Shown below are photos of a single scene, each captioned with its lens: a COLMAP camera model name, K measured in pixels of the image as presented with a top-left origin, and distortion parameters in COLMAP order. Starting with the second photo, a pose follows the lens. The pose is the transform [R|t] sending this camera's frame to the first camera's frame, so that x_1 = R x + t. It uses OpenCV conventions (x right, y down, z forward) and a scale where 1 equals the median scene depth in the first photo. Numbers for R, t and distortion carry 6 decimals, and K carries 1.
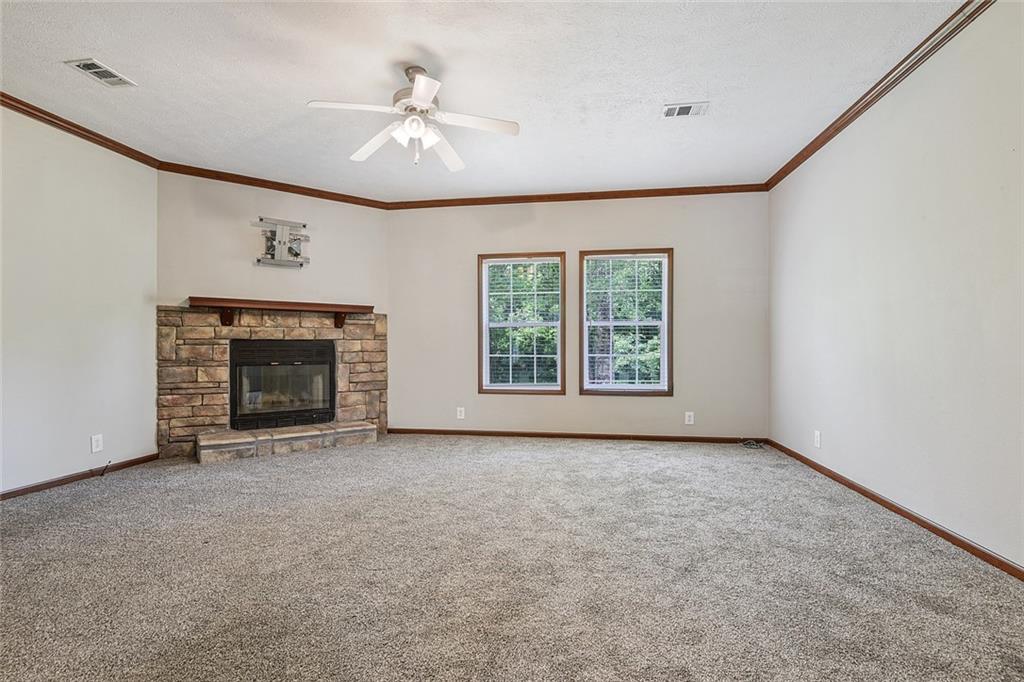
lens RADIAL K [[474.8, 0, 520.9], [0, 474.8, 355.0], [0, 0, 1]] dist [0.000434, -0.000635]
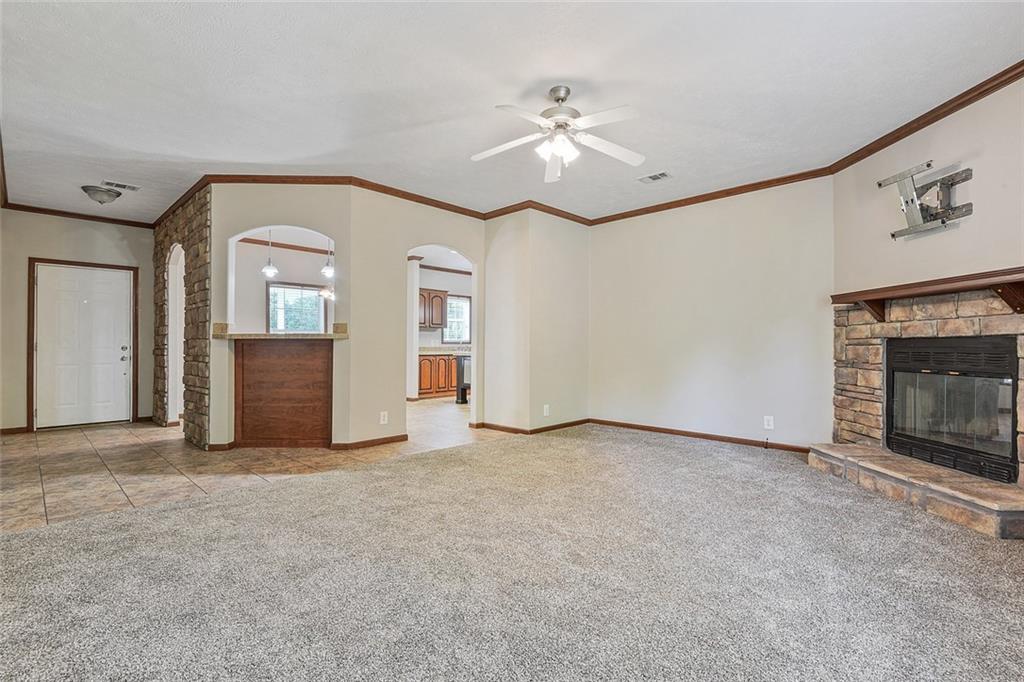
lens RADIAL K [[474.8, 0, 509.7], [0, 474.8, 345.4], [0, 0, 1]] dist [0.000434, -0.000635]
pose [[-0.593741, -0.001924, -0.804654, 0.443539], [-0.018150, 0.999775, 0.011002, -0.017990], [0.804452, 0.021136, -0.593642, 0.972295]]
